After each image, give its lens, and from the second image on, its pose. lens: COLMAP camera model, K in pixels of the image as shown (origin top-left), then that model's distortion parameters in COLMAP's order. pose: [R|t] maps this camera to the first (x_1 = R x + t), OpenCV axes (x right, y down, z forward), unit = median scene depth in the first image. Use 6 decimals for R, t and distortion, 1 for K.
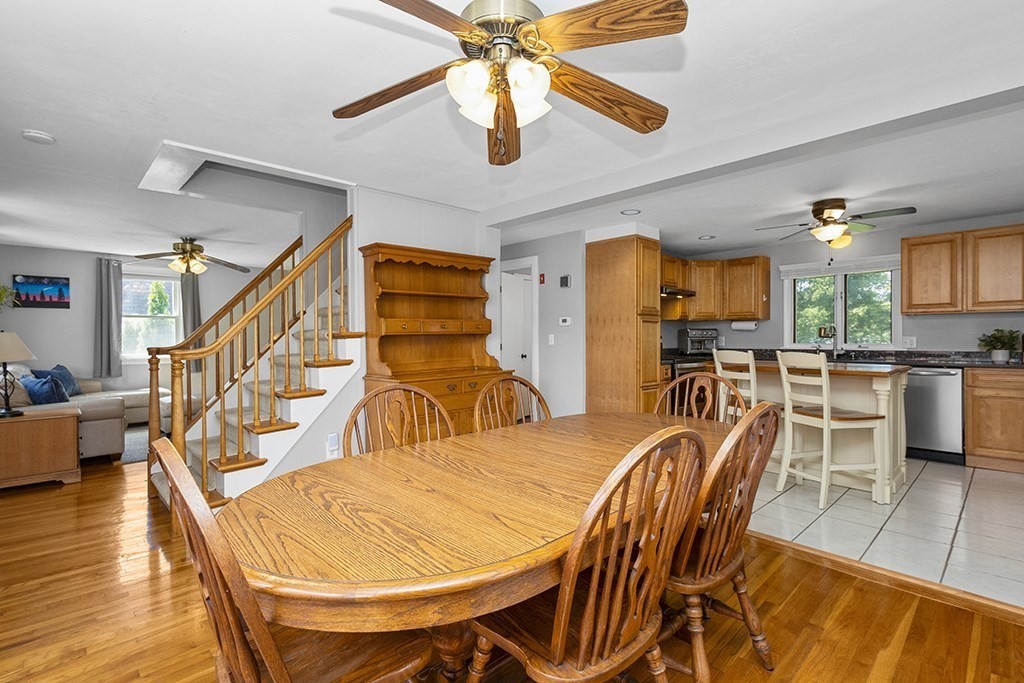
lens RADIAL K [[472.0, 0, 511.9], [0, 472.0, 339.4], [0, 0, 1]] dist [0.008343, -0.002108]
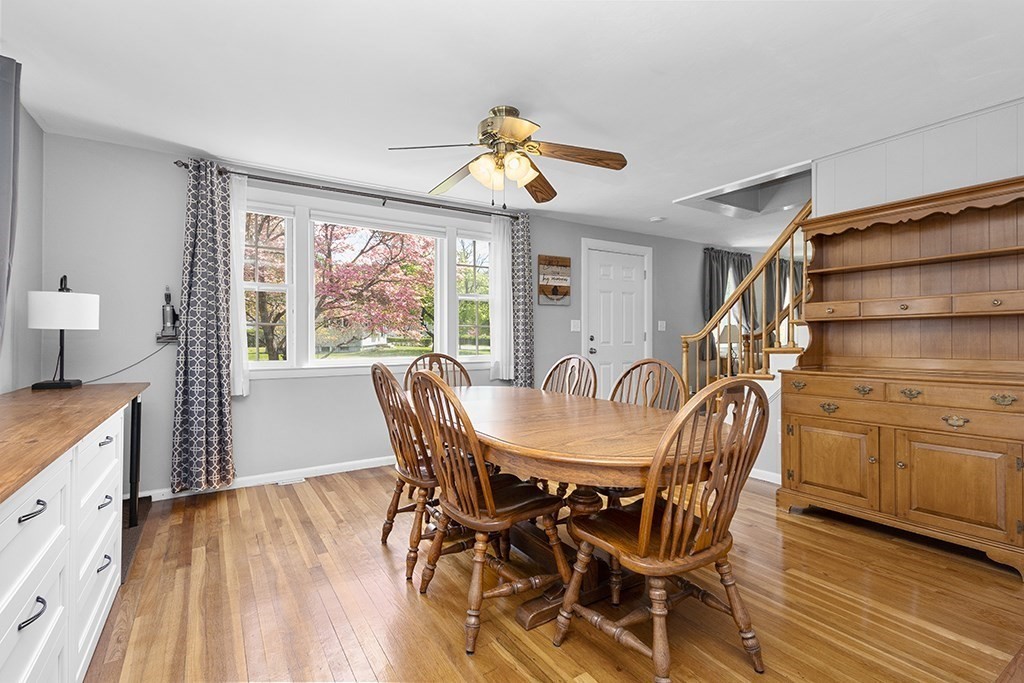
lens RADIAL K [[472.0, 0, 509.6], [0, 472.0, 335.3], [0, 0, 1]] dist [0.008343, -0.002108]
pose [[-0.198827, 0.007492, -0.980006, 0.544531], [-0.004092, 0.999956, 0.008475, 0.009876], [0.980026, 0.005695, -0.198787, 0.460364]]
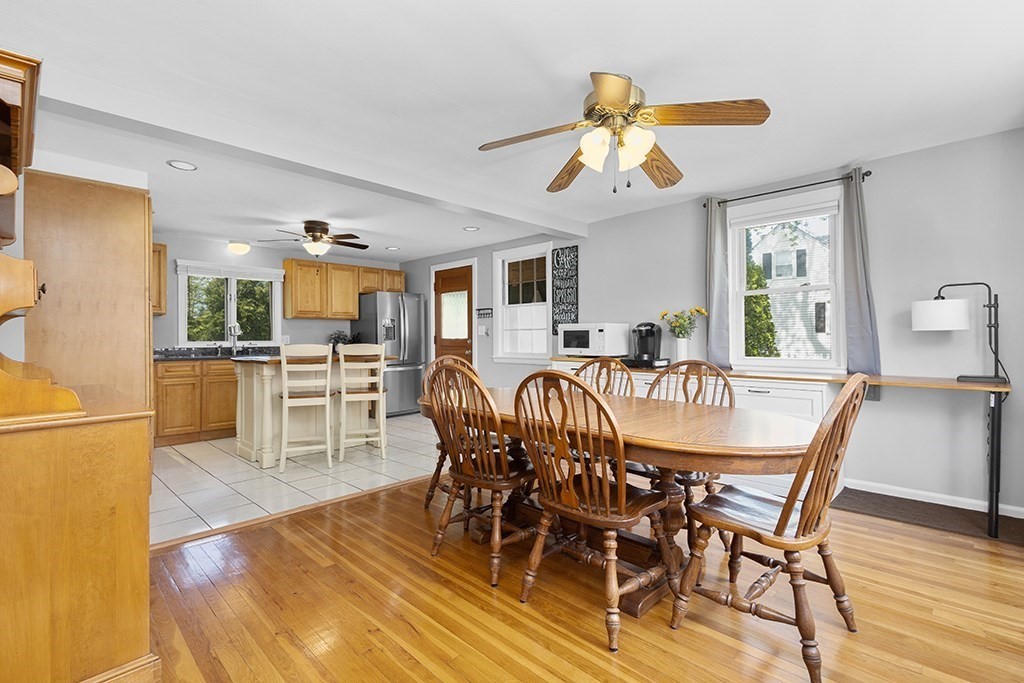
lens RADIAL K [[472.0, 0, 513.3], [0, 472.0, 337.1], [0, 0, 1]] dist [0.008343, -0.002108]
pose [[-0.041652, 0.008562, 0.999095, -0.499842], [0.012890, 0.999885, -0.008031, 0.018628], [-0.999049, 0.012544, -0.041758, 0.472166]]
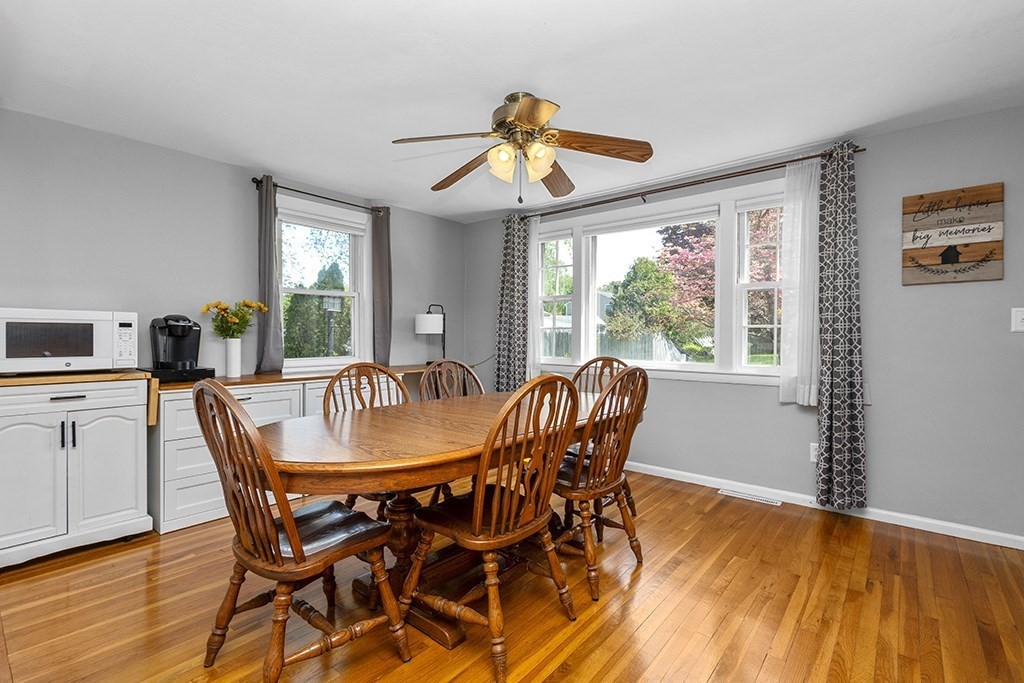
lens RADIAL K [[472.0, 0, 518.3], [0, 472.0, 336.8], [0, 0, 1]] dist [0.008343, -0.002108]
pose [[-0.993057, 0.003100, -0.117595, 0.051357], [0.002272, 0.999972, 0.007174, 0.010716], [0.117614, 0.006857, -0.993036, 0.867700]]
